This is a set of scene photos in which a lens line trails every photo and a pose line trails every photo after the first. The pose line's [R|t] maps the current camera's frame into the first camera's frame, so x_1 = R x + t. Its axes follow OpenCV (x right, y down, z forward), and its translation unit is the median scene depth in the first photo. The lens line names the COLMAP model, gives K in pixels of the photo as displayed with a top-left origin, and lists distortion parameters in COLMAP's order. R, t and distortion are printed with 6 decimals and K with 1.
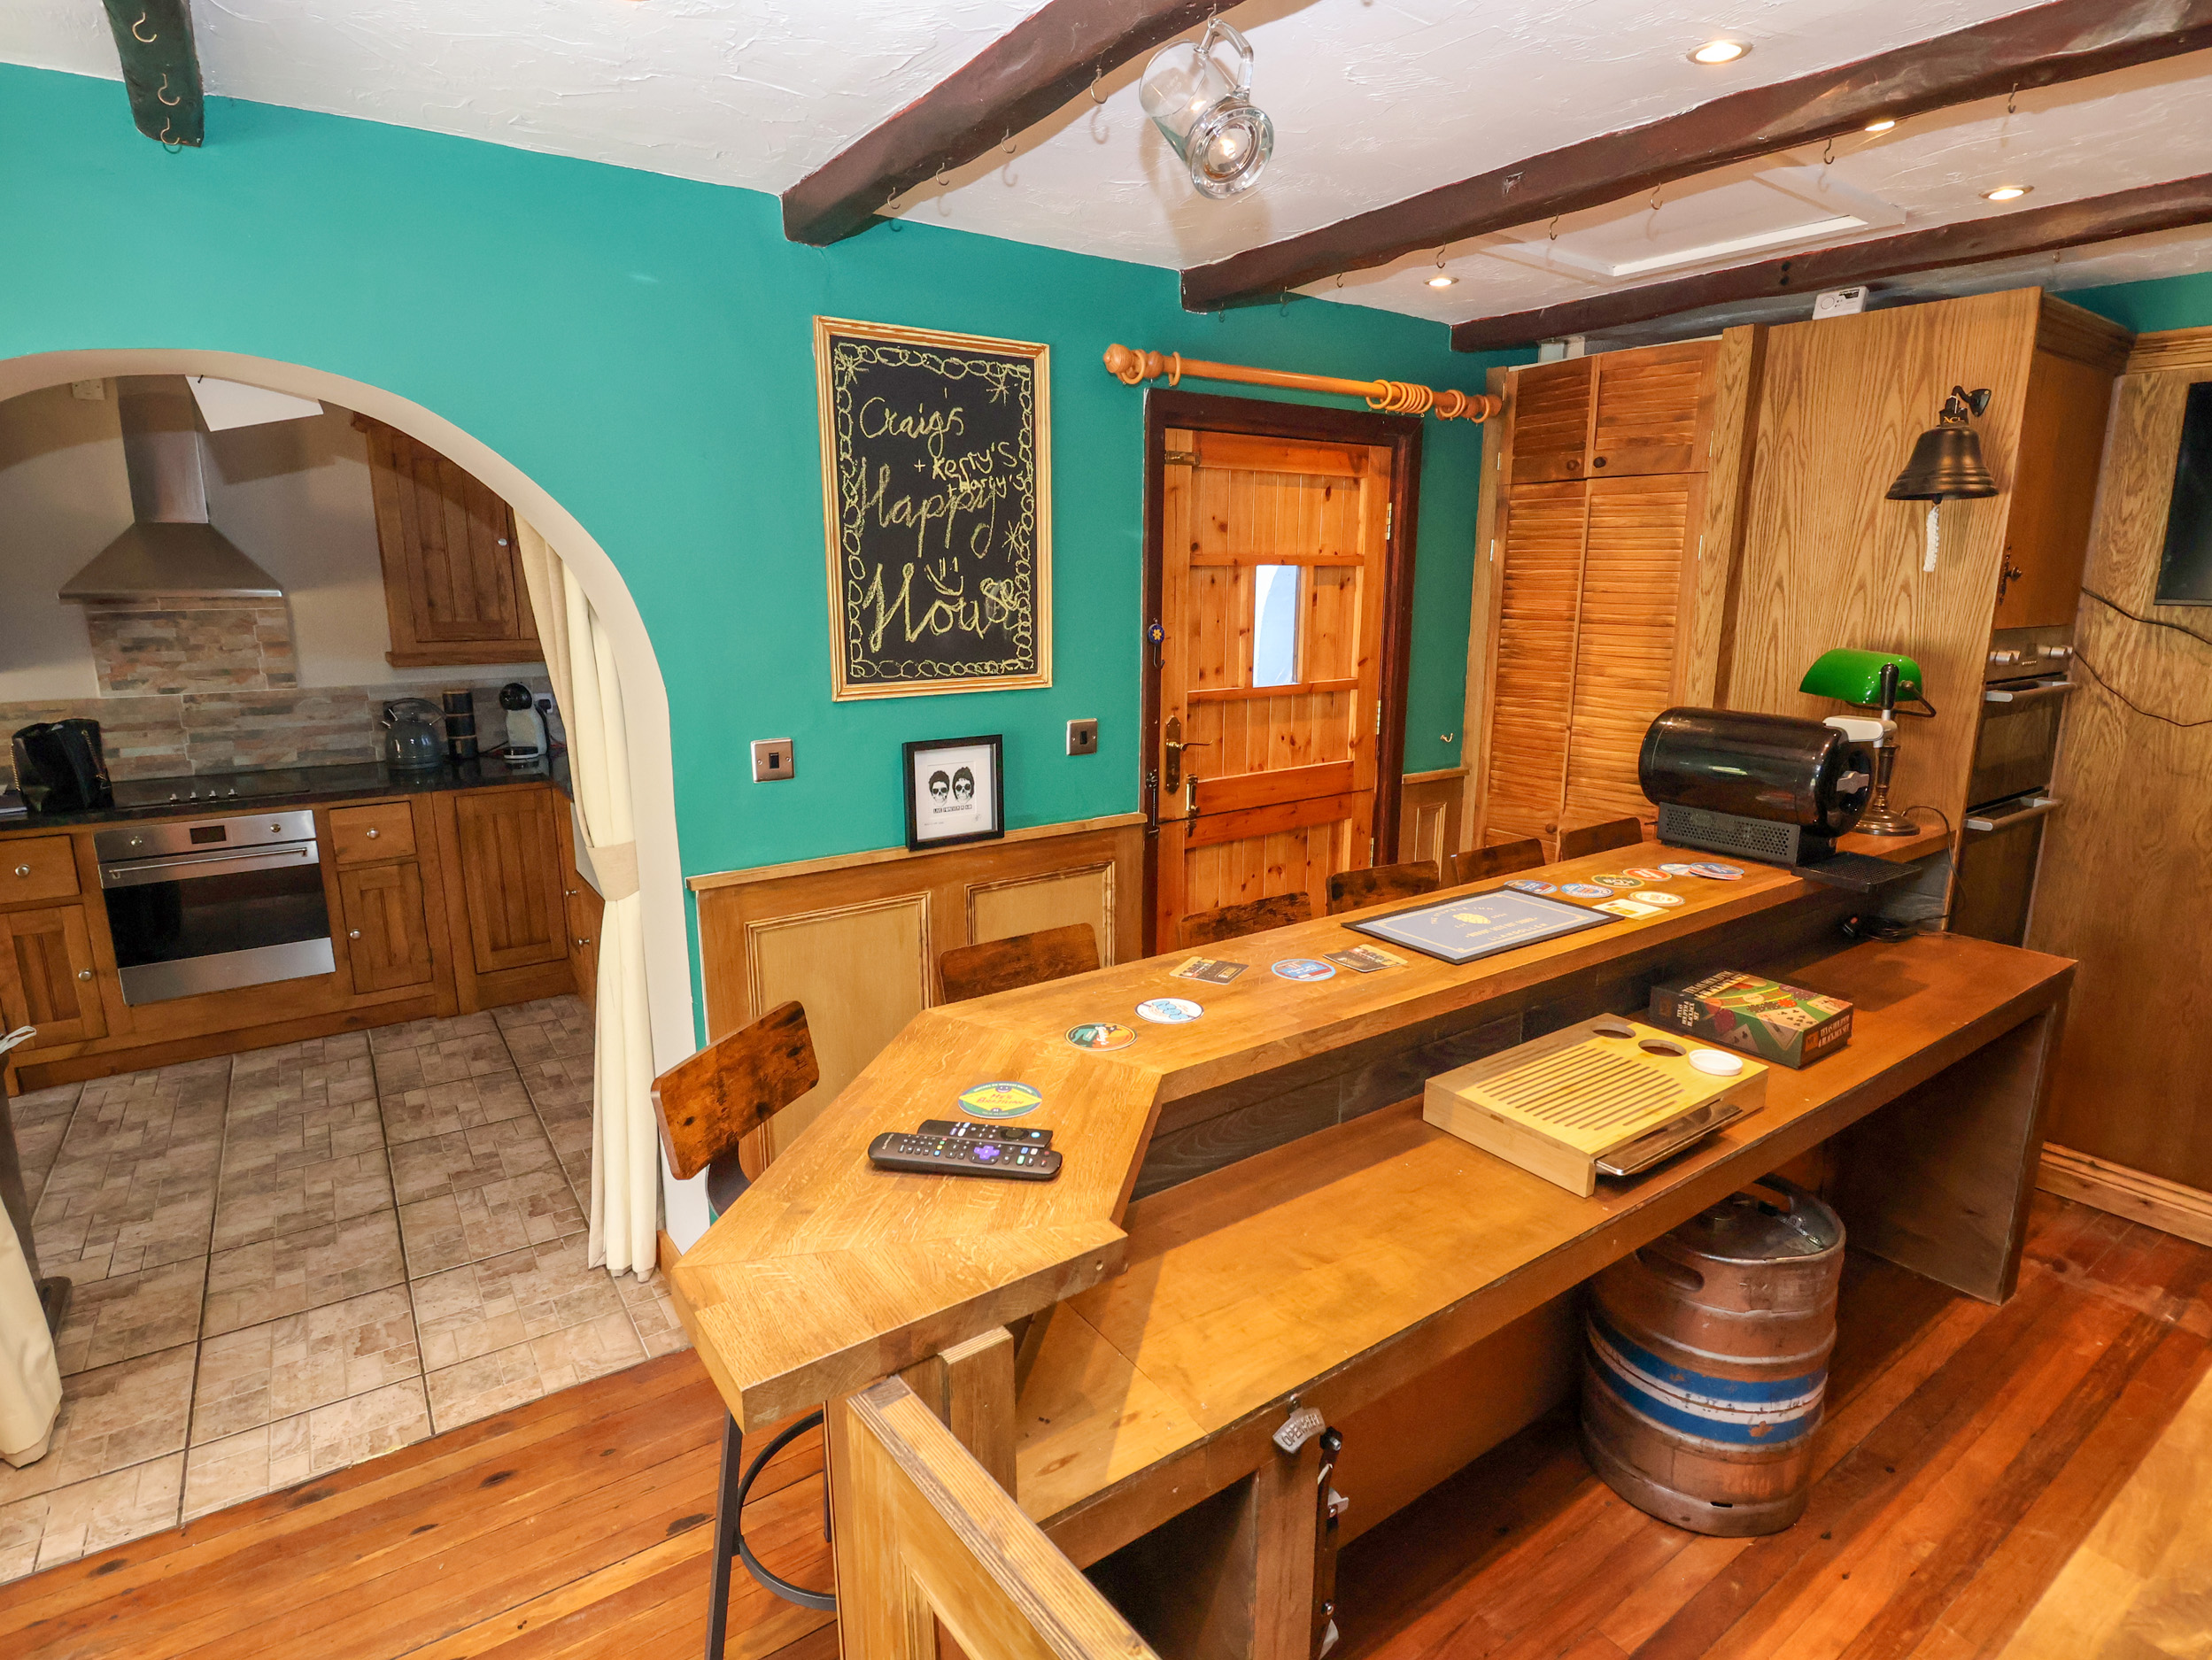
lens RADIAL K [[1149.9, 0, 1106.0], [0, 1149.9, 830.0], [0, 0, 1]] dist [-0.000403, -0.016859]
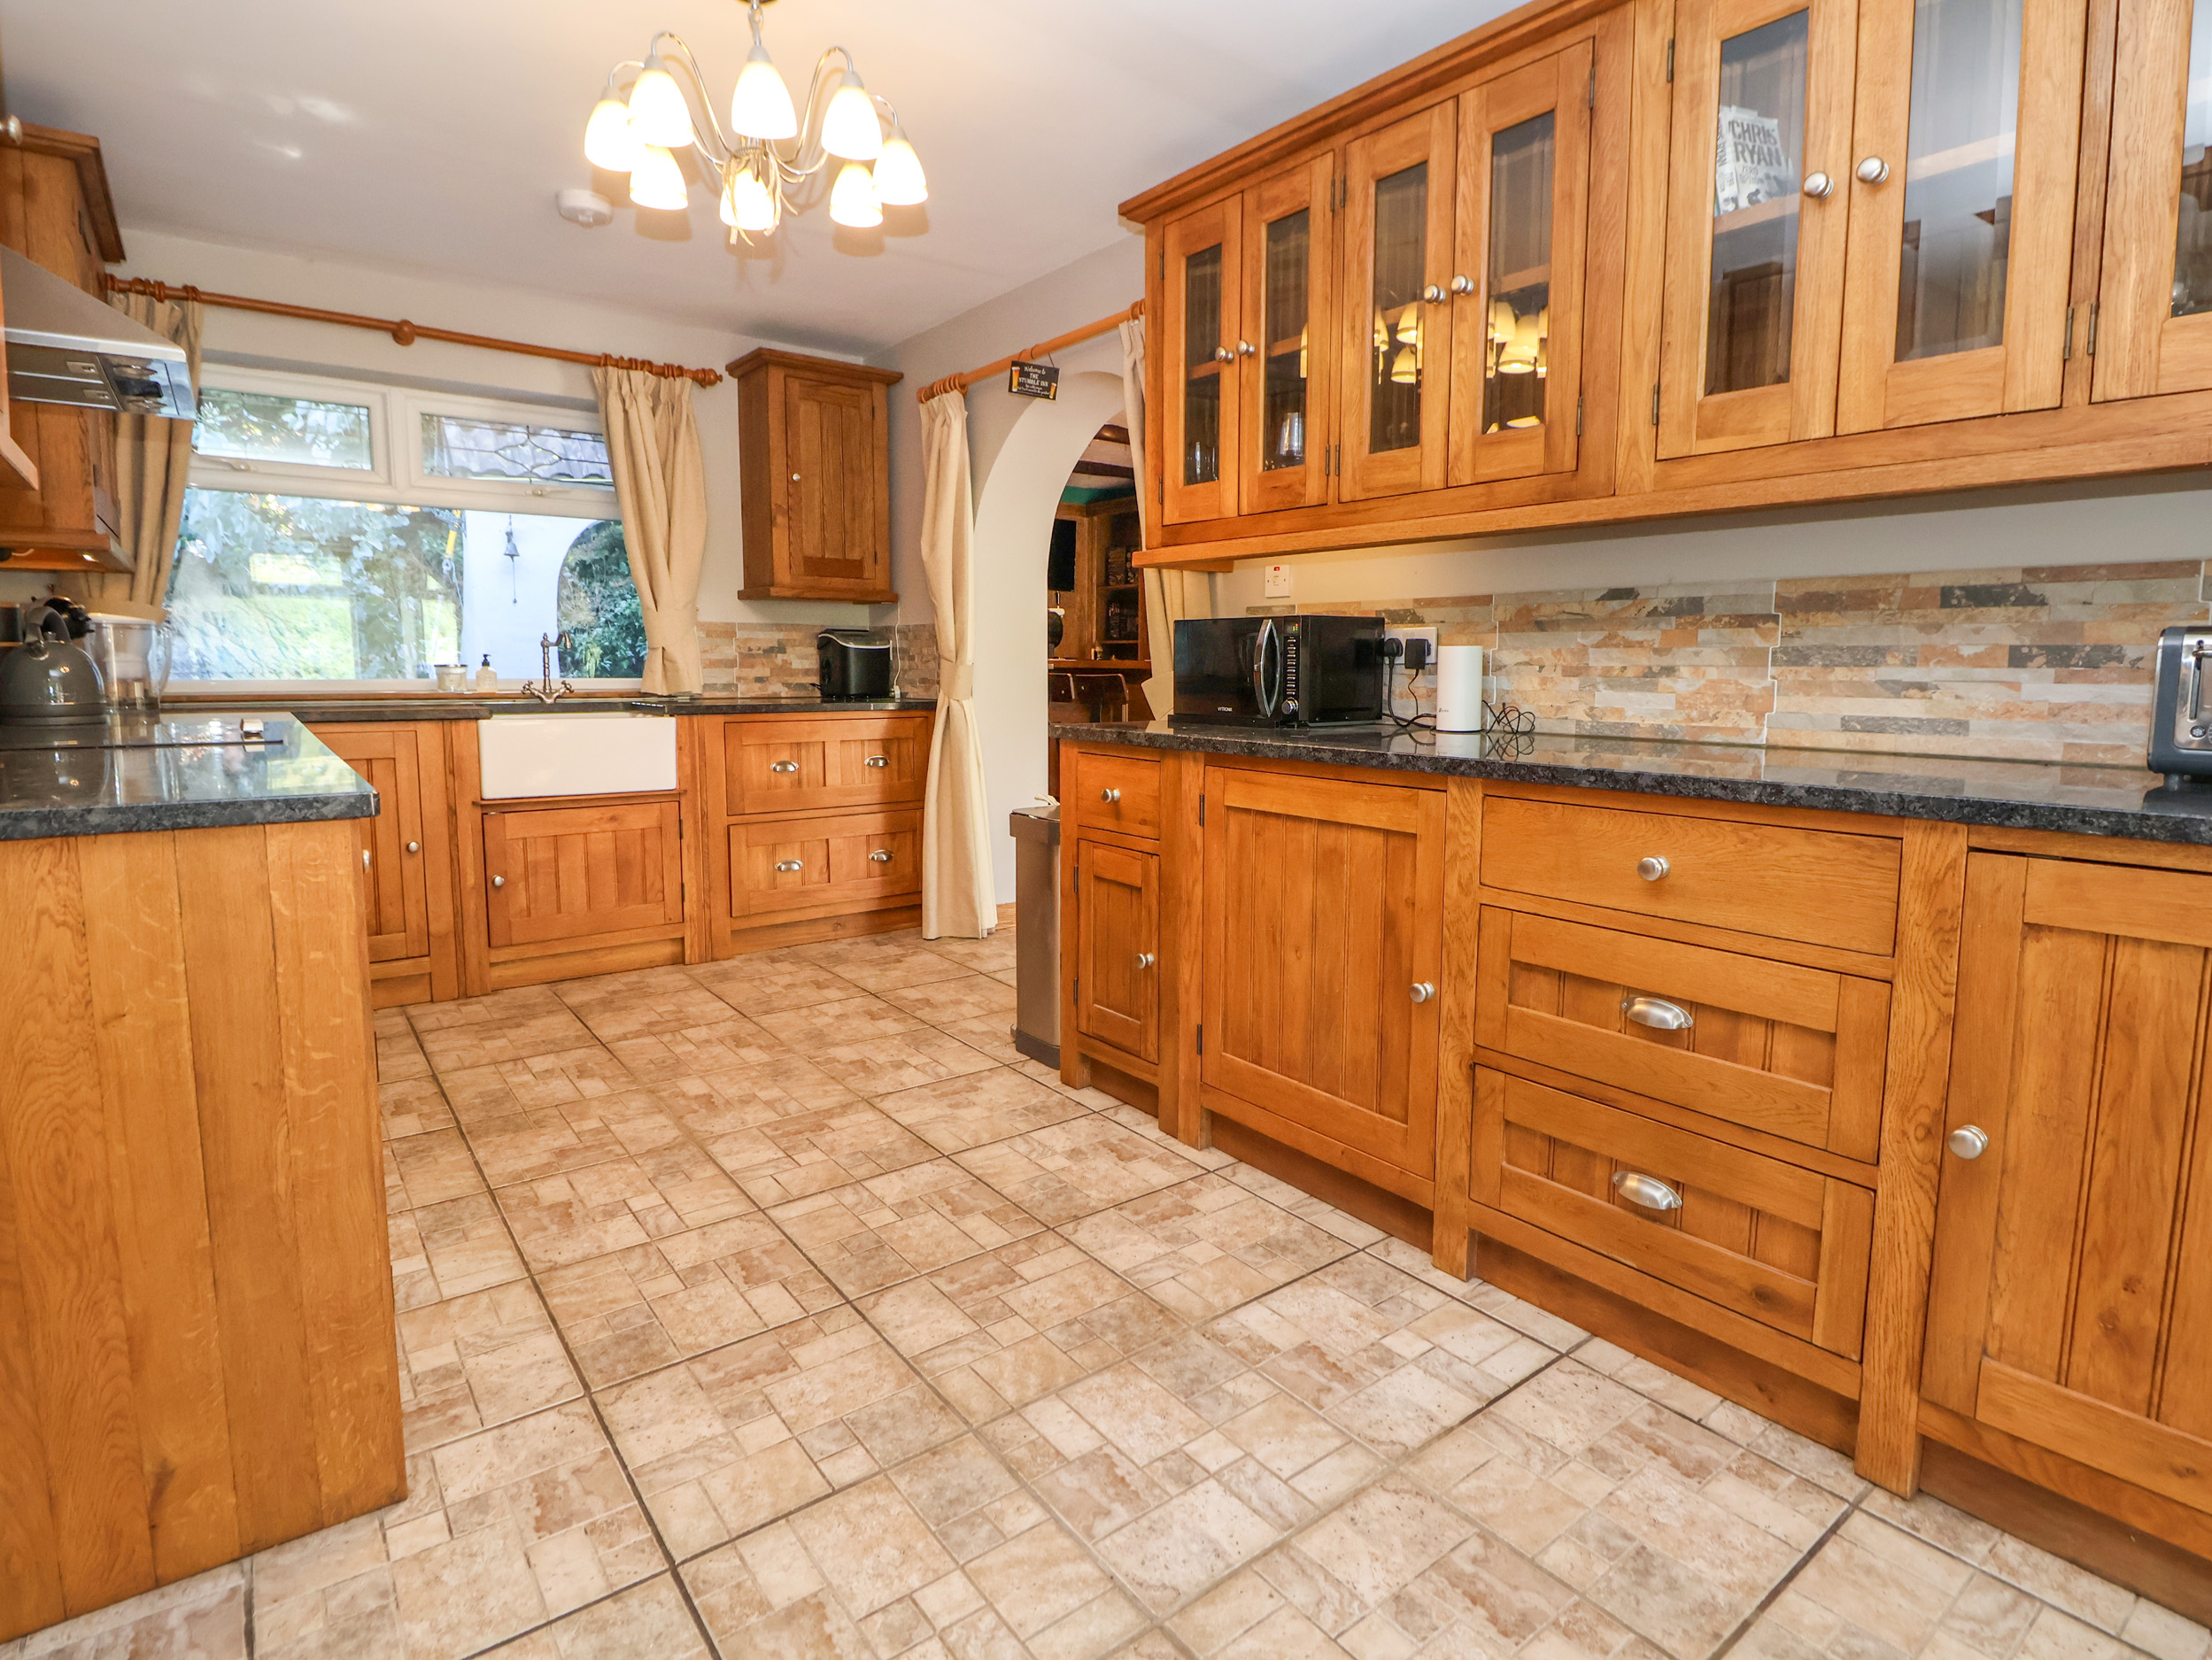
lens RADIAL K [[1149.5, 0, 1122.9], [0, 1149.5, 792.8], [0, 0, 1]] dist [0.004098, -0.016832]
pose [[-0.050502, -0.117865, 0.991745, -1.388446], [0.207100, 0.970192, 0.125850, 0.021192], [-0.977016, 0.211746, -0.024586, 0.559374]]
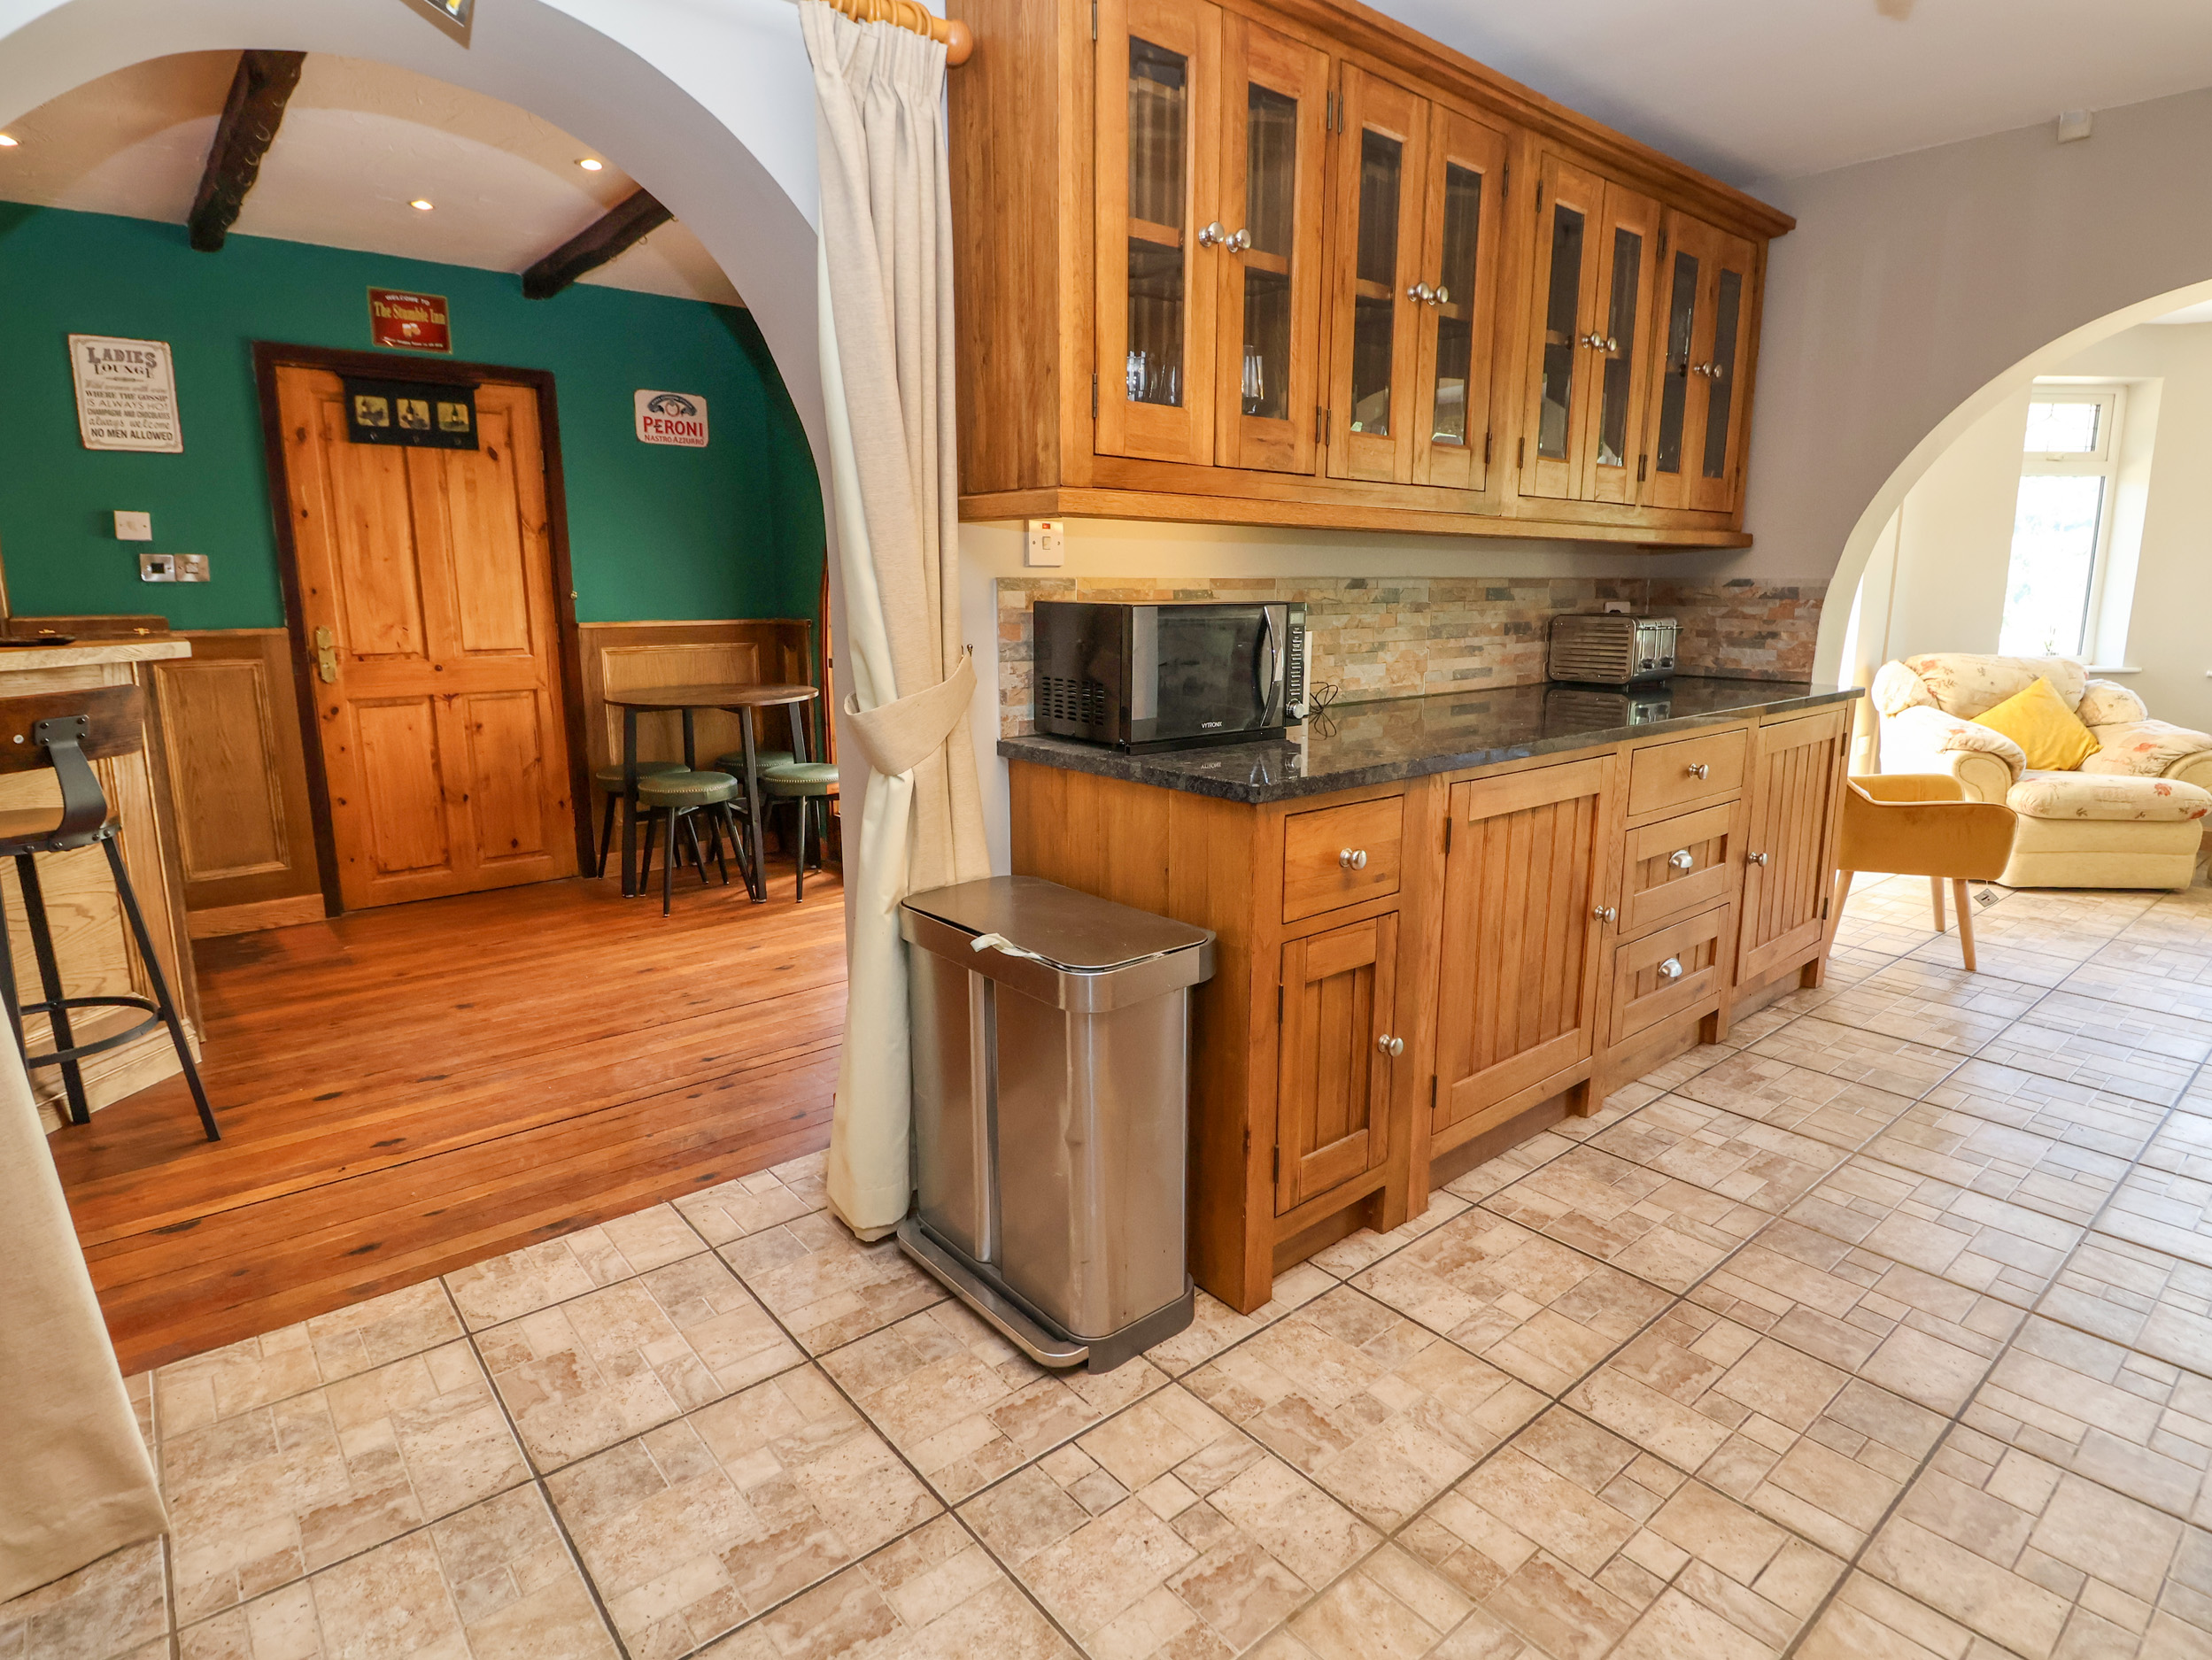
lens RADIAL K [[1186.4, 0, 1107.6], [0, 1186.4, 810.6], [0, 0, 1]] dist [0.002963, -0.015296]
pose [[-0.995869, 0.011389, -0.090083, -0.580762], [-0.024856, 0.920013, 0.391099, -0.105004], [0.087332, 0.391723, -0.915929, 0.988138]]
